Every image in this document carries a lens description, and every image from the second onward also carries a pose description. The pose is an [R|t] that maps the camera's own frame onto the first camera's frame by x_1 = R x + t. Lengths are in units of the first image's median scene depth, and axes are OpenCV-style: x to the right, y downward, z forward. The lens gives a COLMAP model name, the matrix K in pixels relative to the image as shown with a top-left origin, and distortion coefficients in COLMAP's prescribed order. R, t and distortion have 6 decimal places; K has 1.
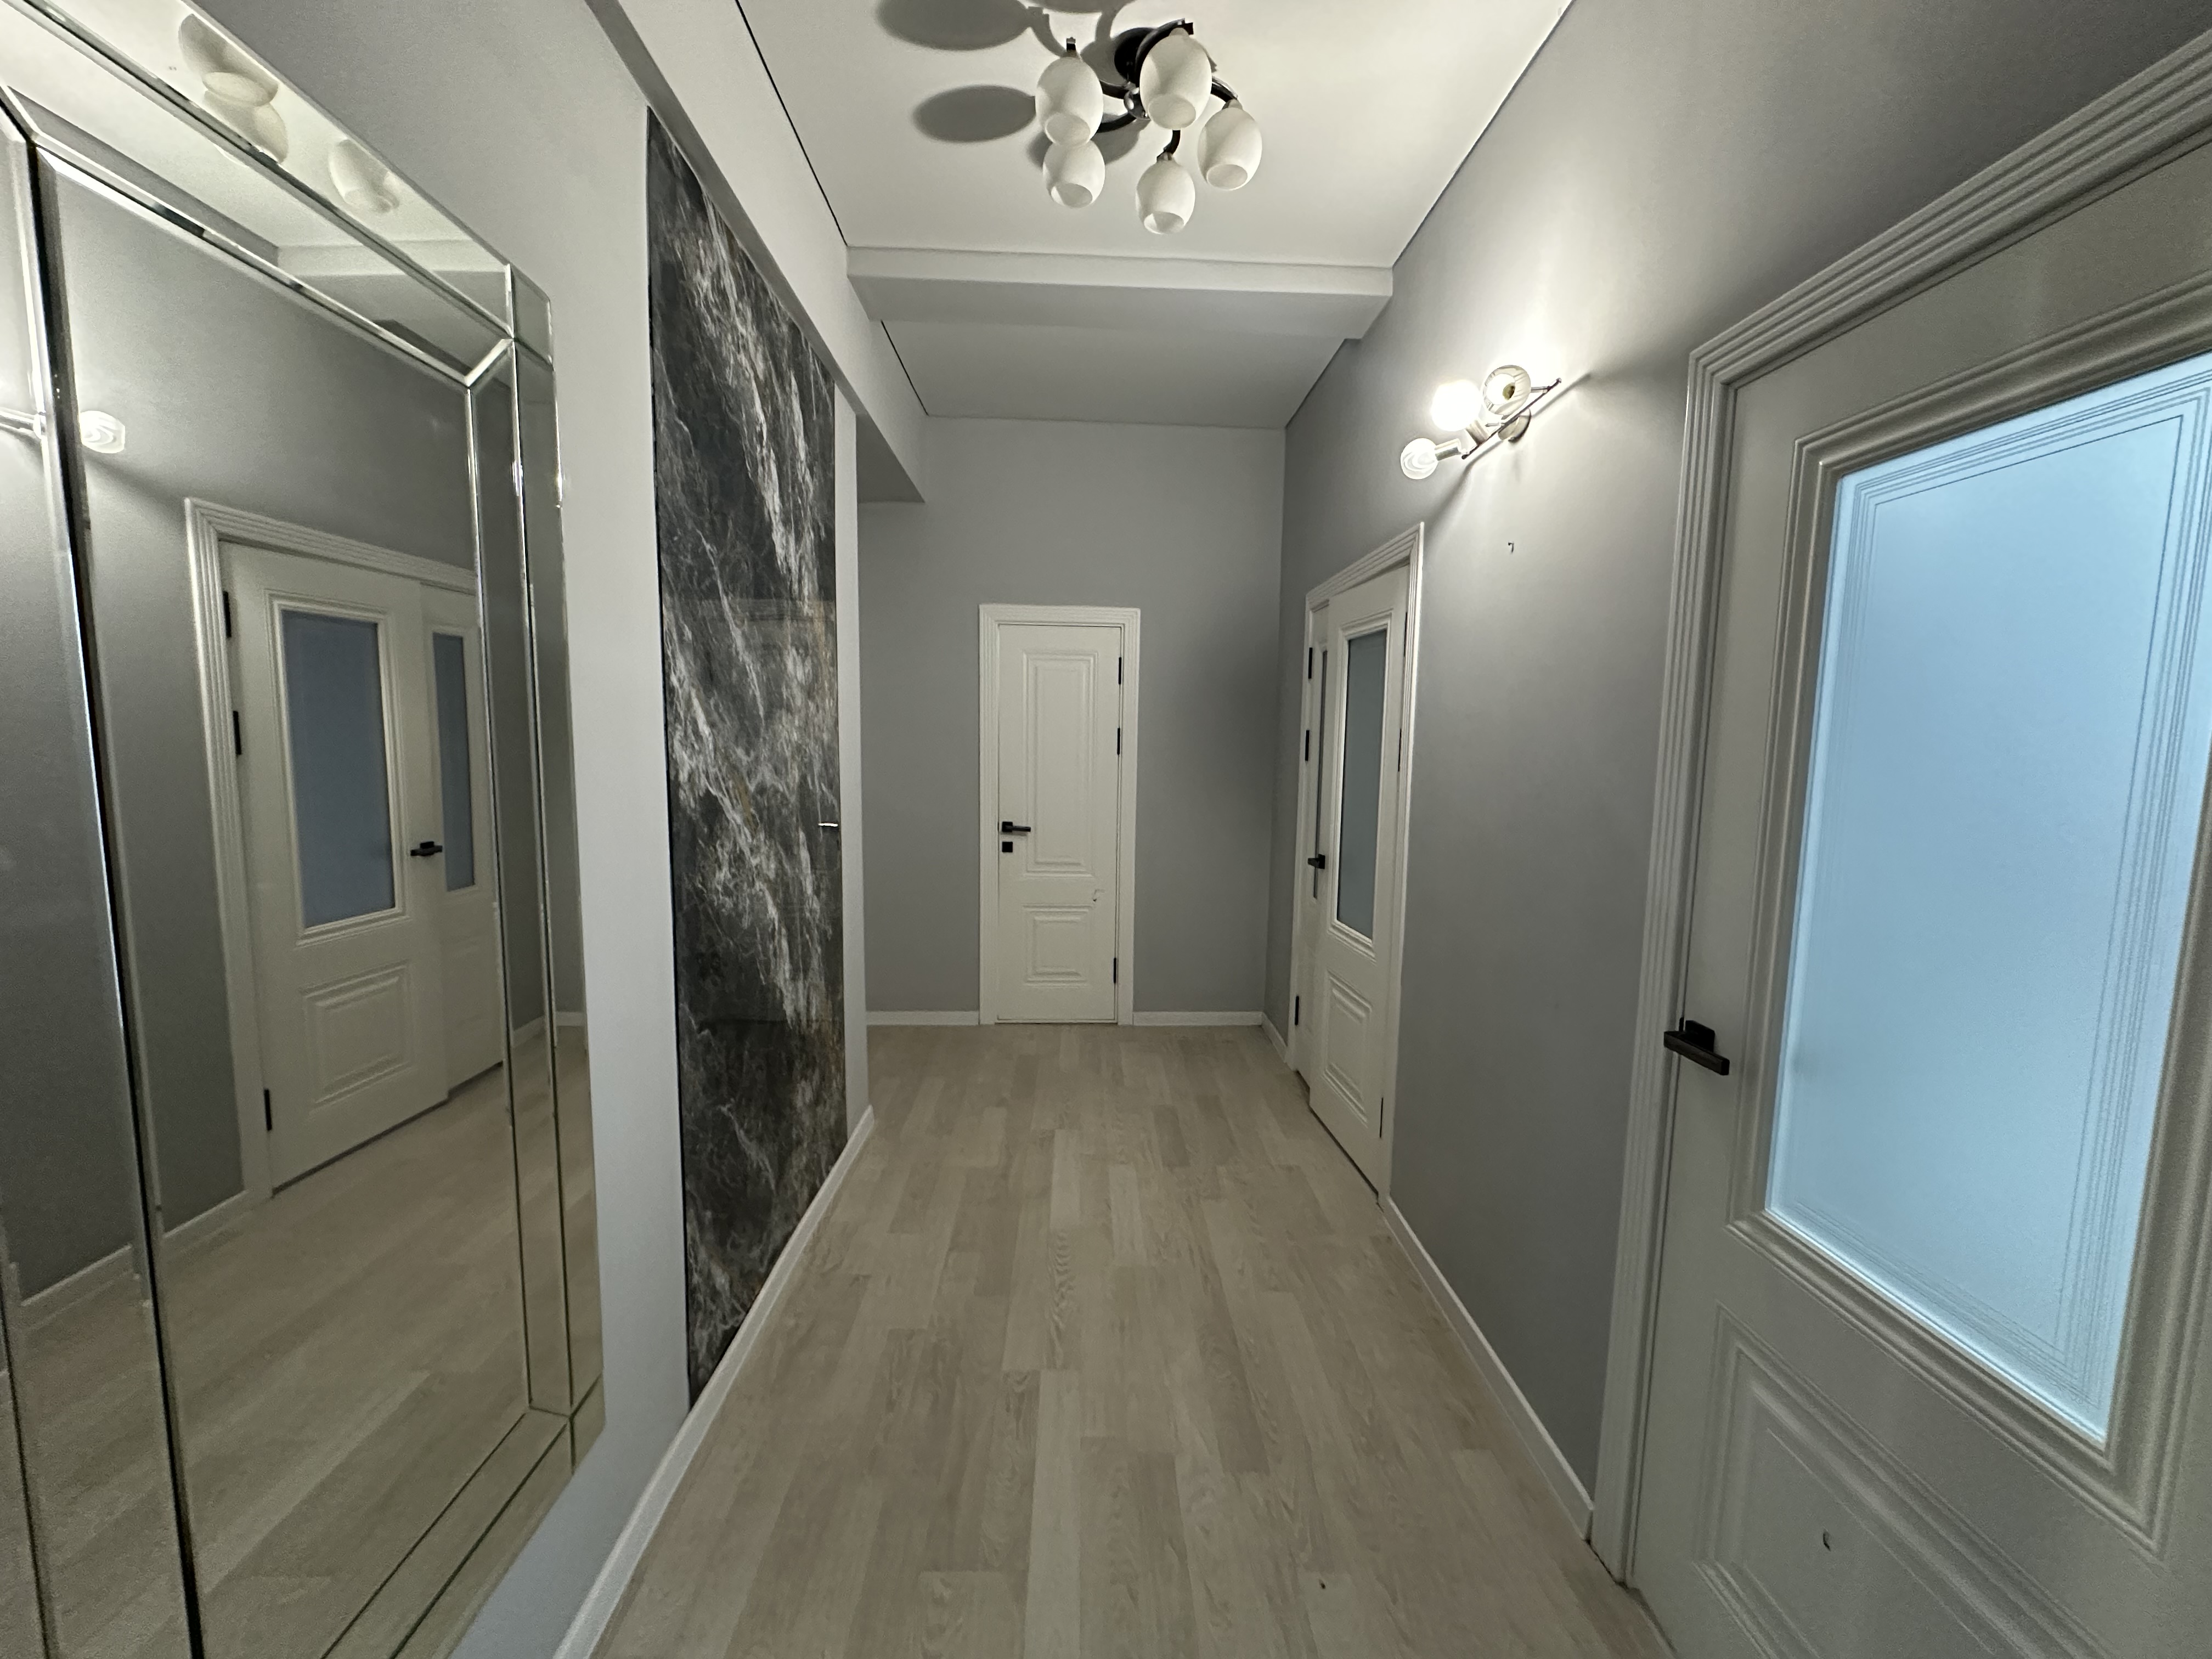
lens RADIAL K [[884.6, 0, 1115.7], [0, 884.6, 830.8], [0, 0, 1]] dist [-0.000341, -0.000053]
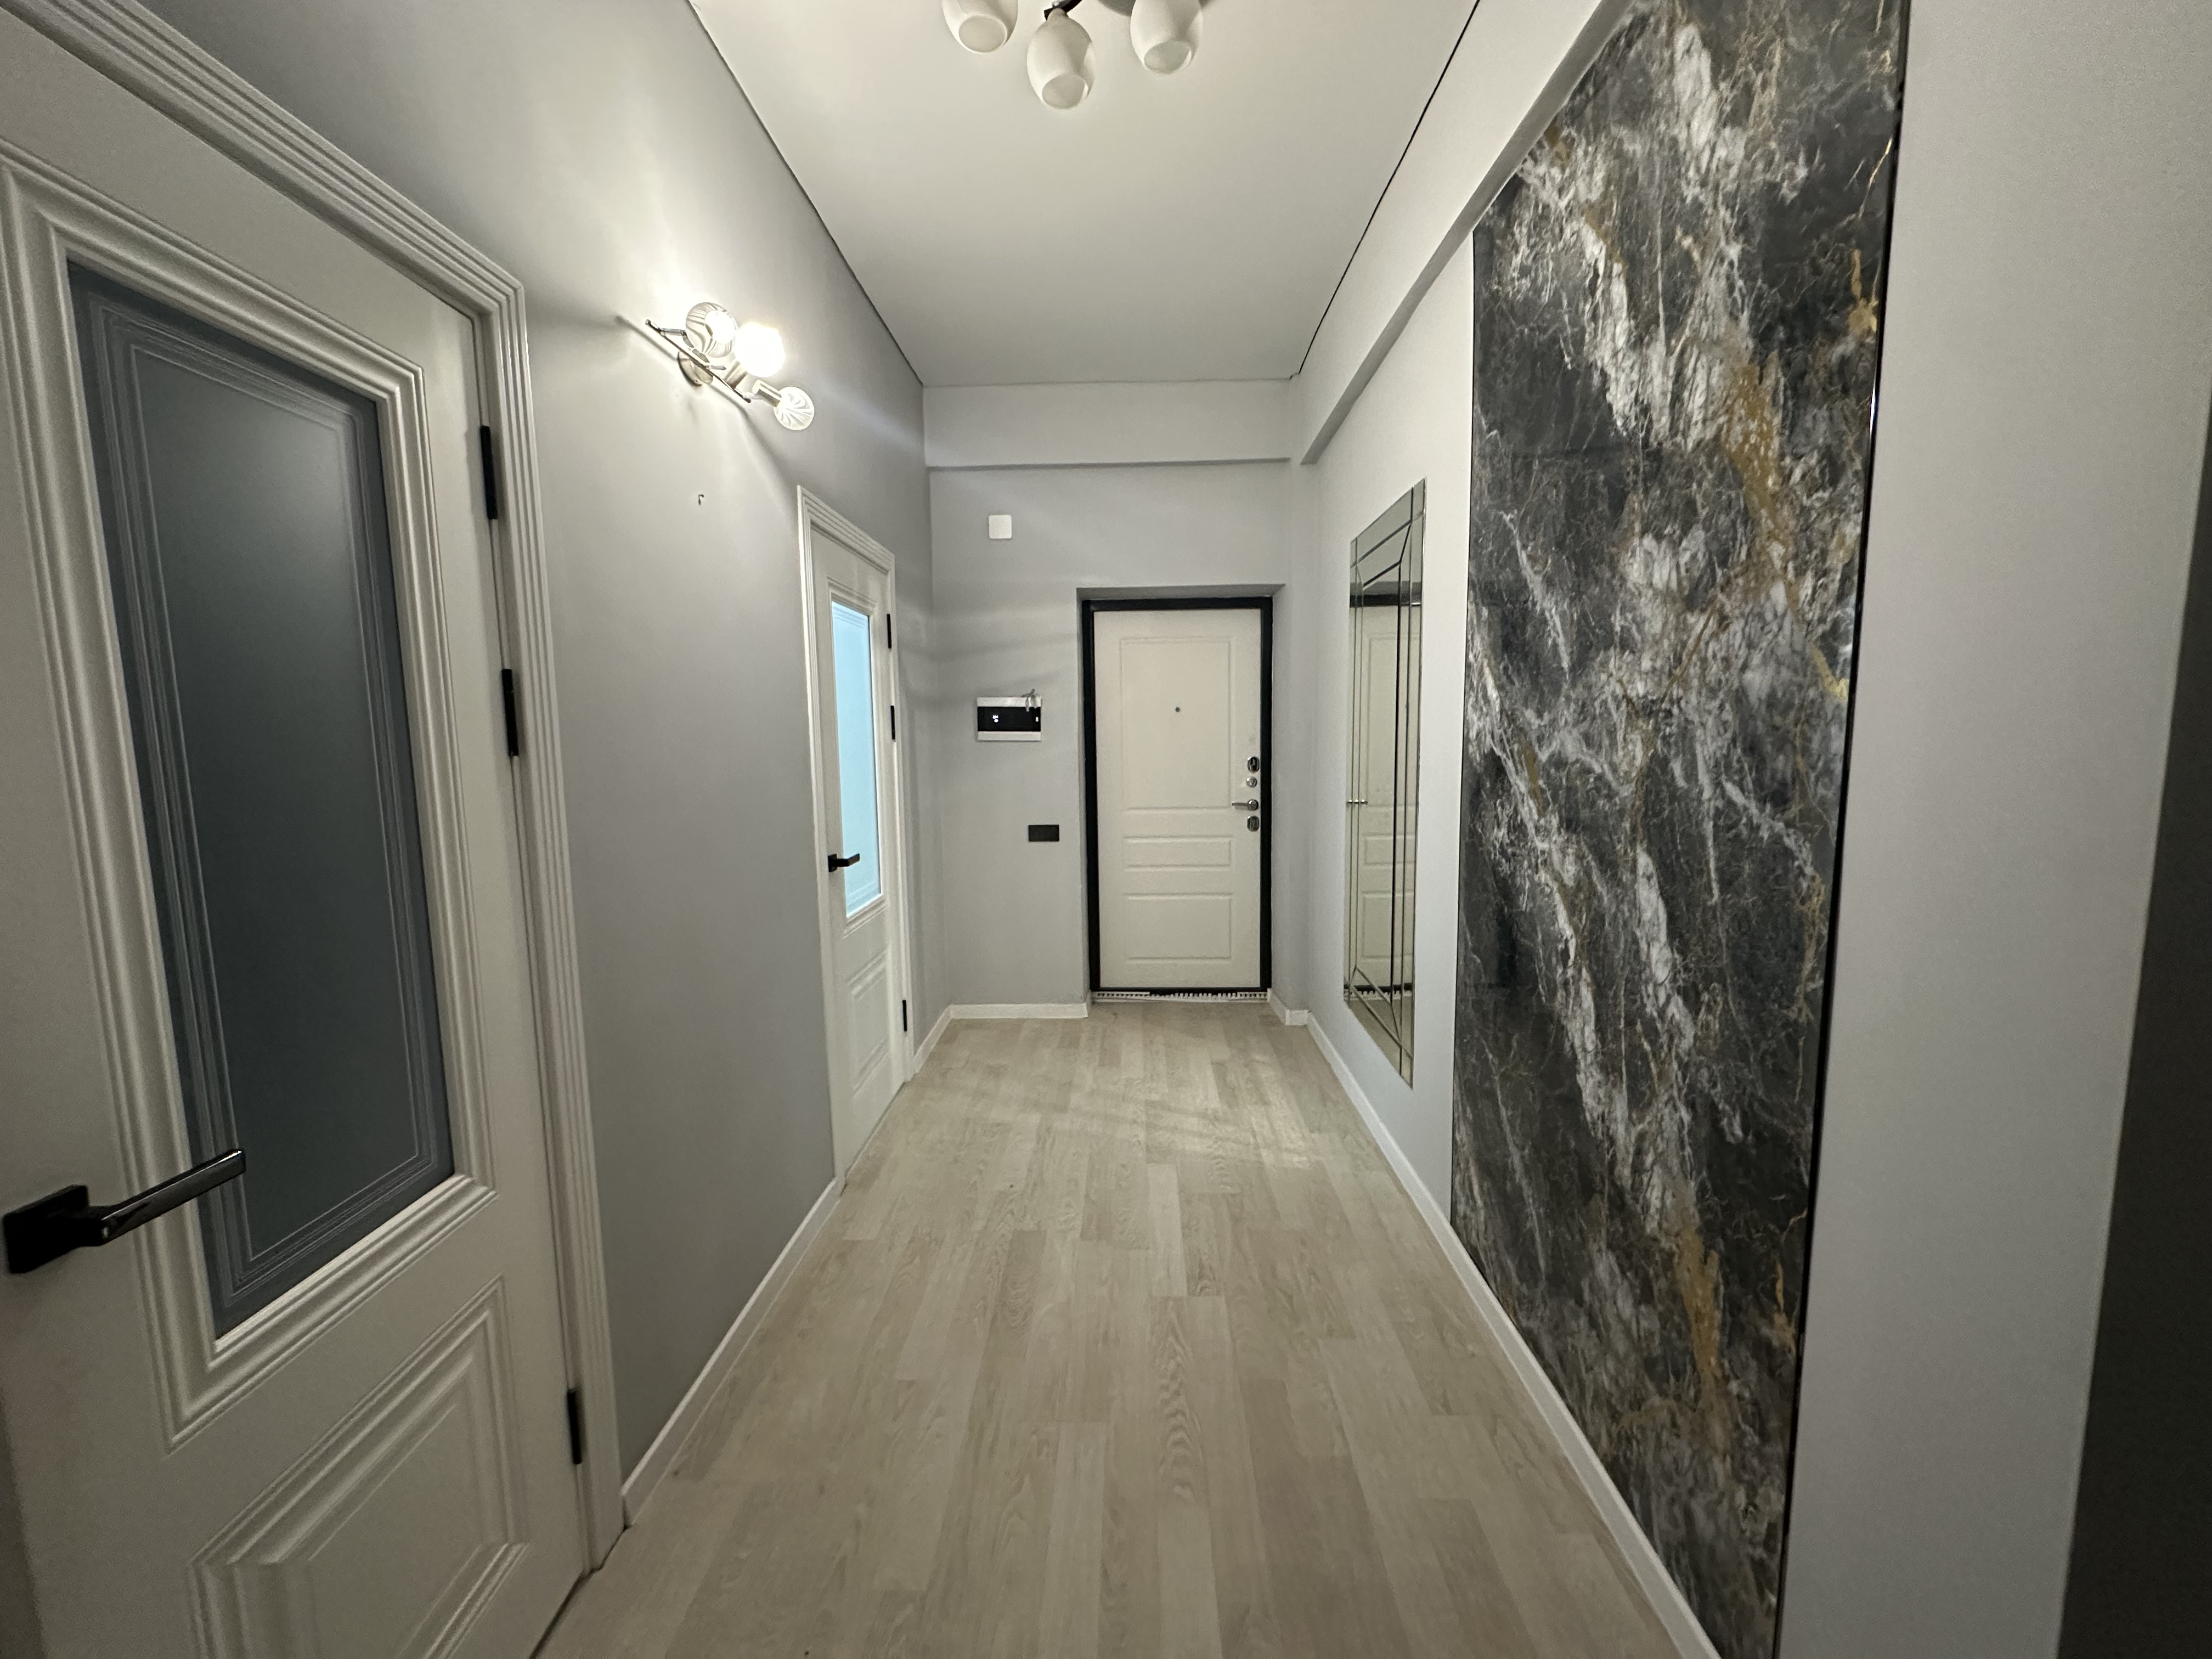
lens RADIAL K [[884.6, 0, 1115.7], [0, 884.6, 830.8], [0, 0, 1]] dist [-0.000341, -0.000053]
pose [[-0.998228, -0.007540, 0.059033, -0.054033], [0.005551, 0.975819, 0.218509, -0.166077], [-0.059253, 0.218449, -0.974048, 1.858527]]
